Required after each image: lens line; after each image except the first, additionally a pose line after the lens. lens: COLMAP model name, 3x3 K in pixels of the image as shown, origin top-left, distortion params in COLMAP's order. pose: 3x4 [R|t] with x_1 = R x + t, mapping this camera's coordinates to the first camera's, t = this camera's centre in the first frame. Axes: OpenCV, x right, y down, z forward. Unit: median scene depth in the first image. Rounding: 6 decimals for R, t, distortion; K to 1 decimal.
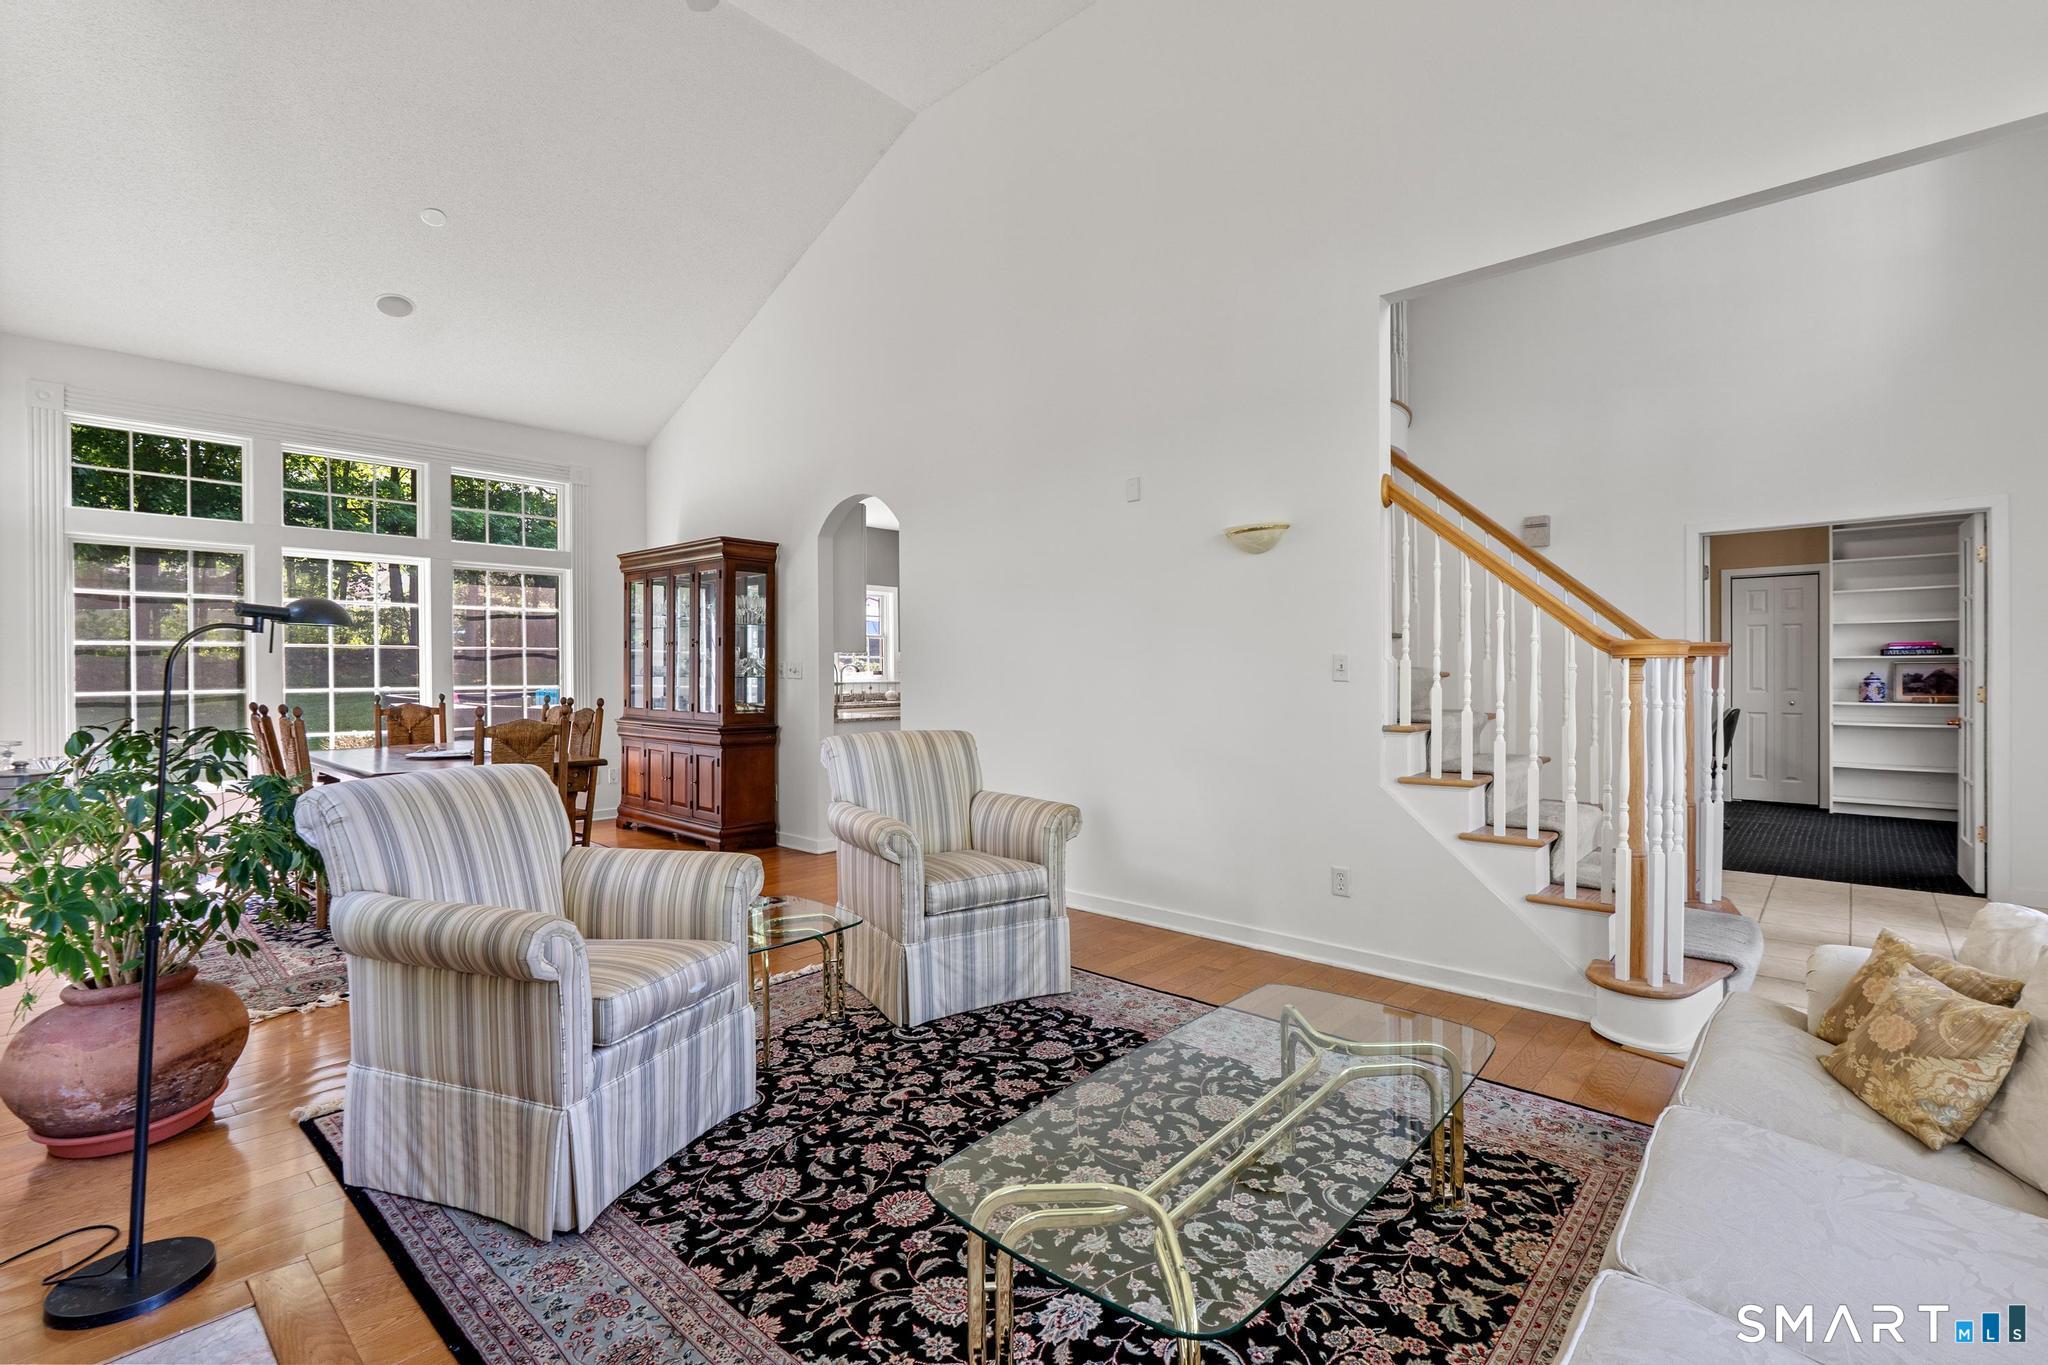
lens RADIAL K [[923.4, 0, 1023.5], [0, 923.4, 672.2], [0, 0, 1]] dist [-0.003164, 0.000793]
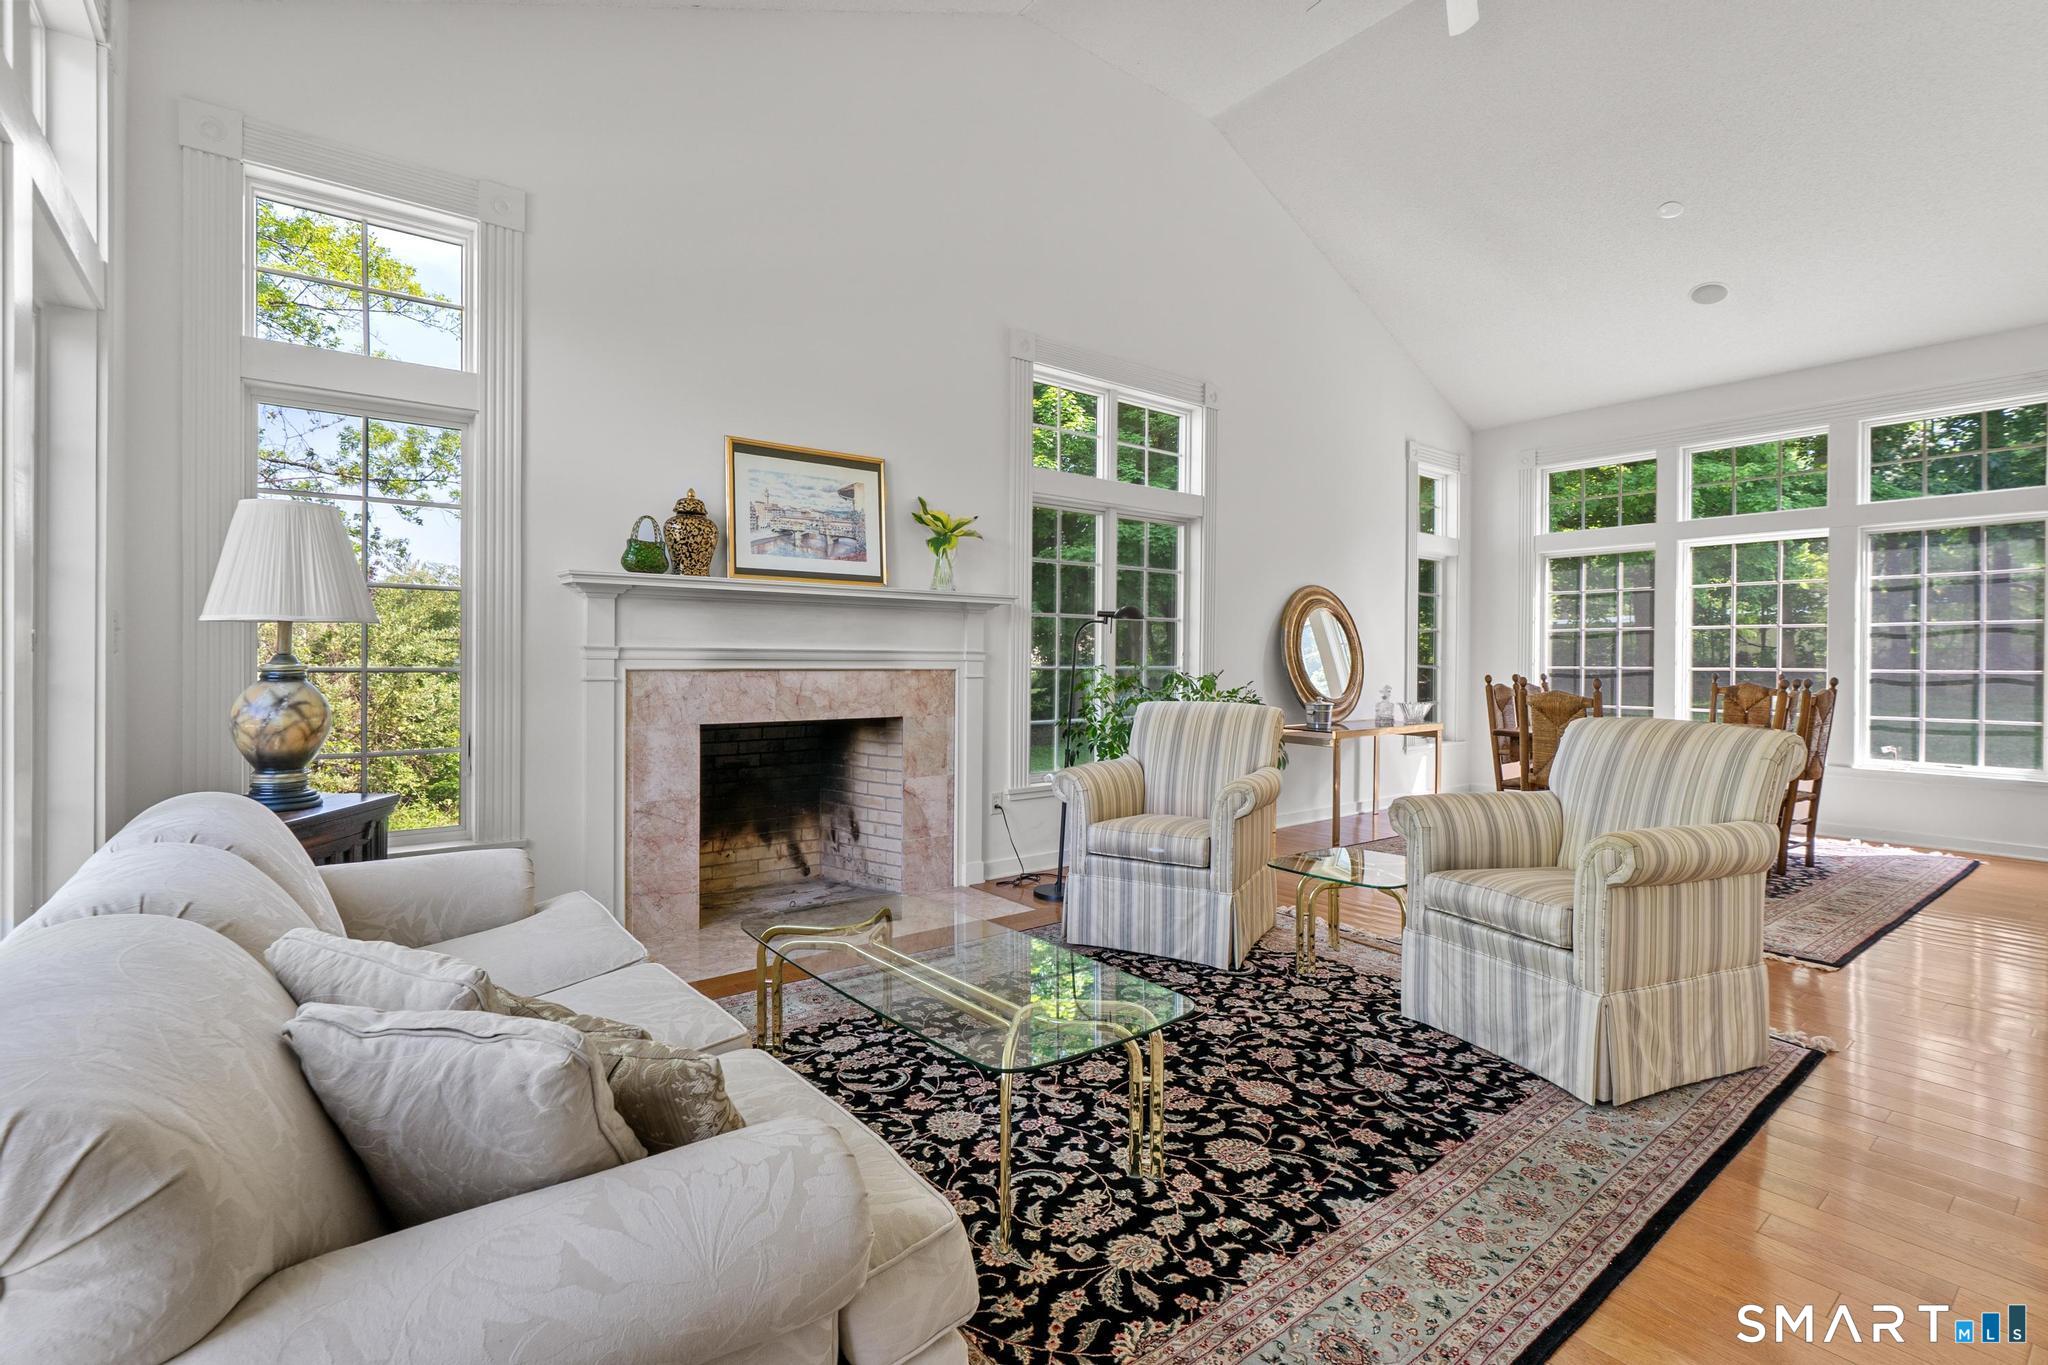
lens RADIAL K [[923.4, 0, 1016.3], [0, 923.4, 671.8], [0, 0, 1]] dist [-0.003164, 0.000793]
pose [[-0.167909, 0.017724, -0.985643, 0.966500], [-0.004174, 0.999817, 0.018689, 0.017373], [0.985794, 0.007252, -0.167804, 0.849366]]
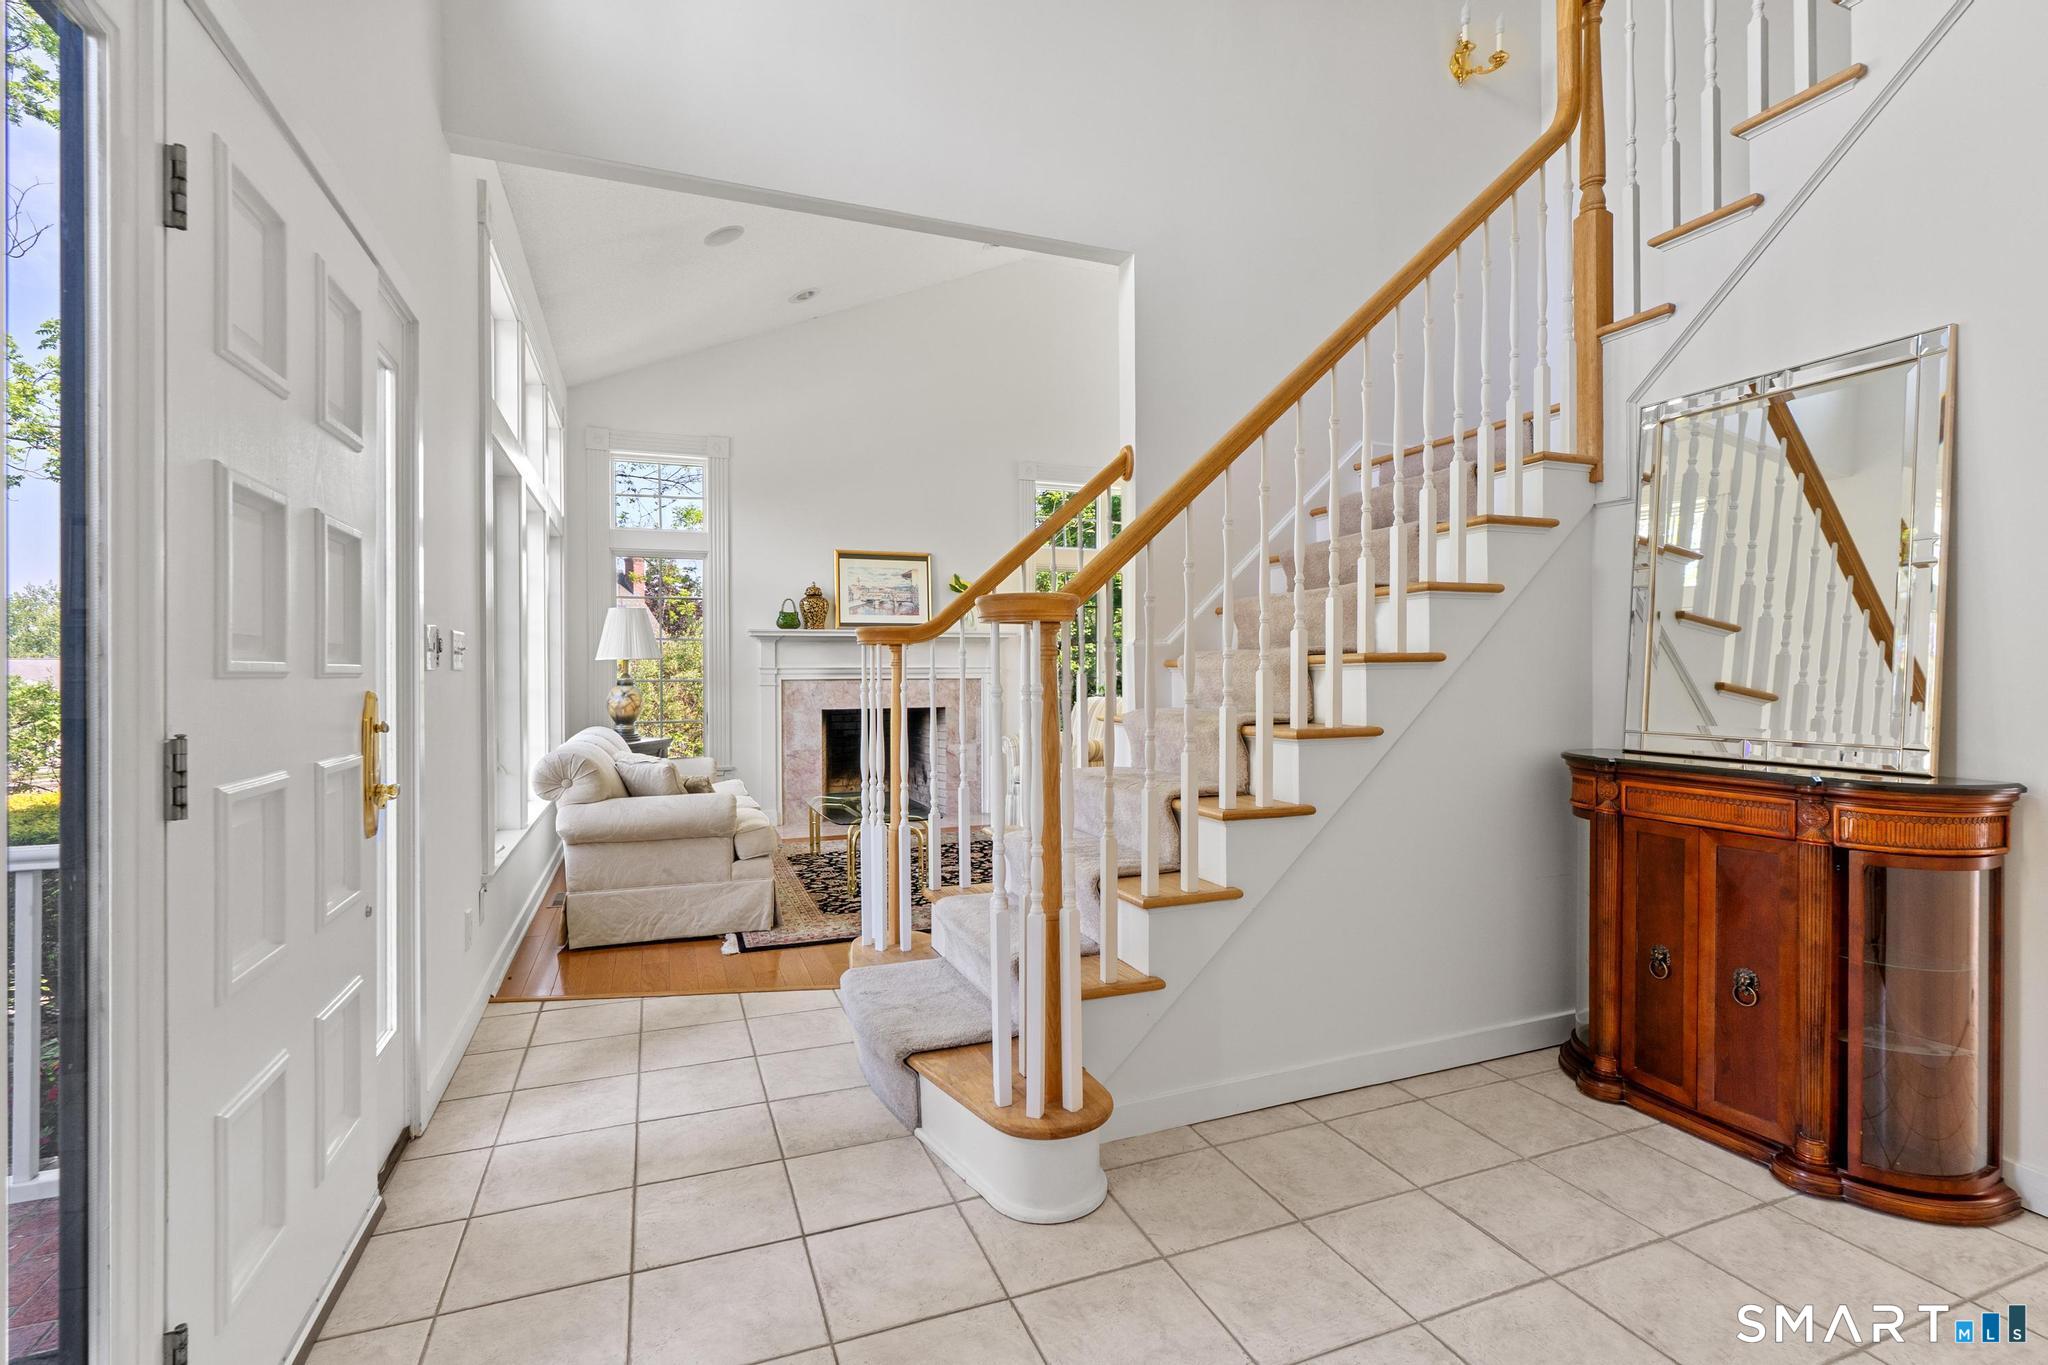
lens RADIAL K [[923.4, 0, 1019.0], [0, 923.4, 682.4], [0, 0, 1]] dist [-0.003164, 0.000793]
pose [[-0.443338, 0.020797, -0.896113, 1.441831], [0.007675, 0.999782, 0.019406, 0.009363], [0.896321, 0.001726, -0.443401, 1.430445]]
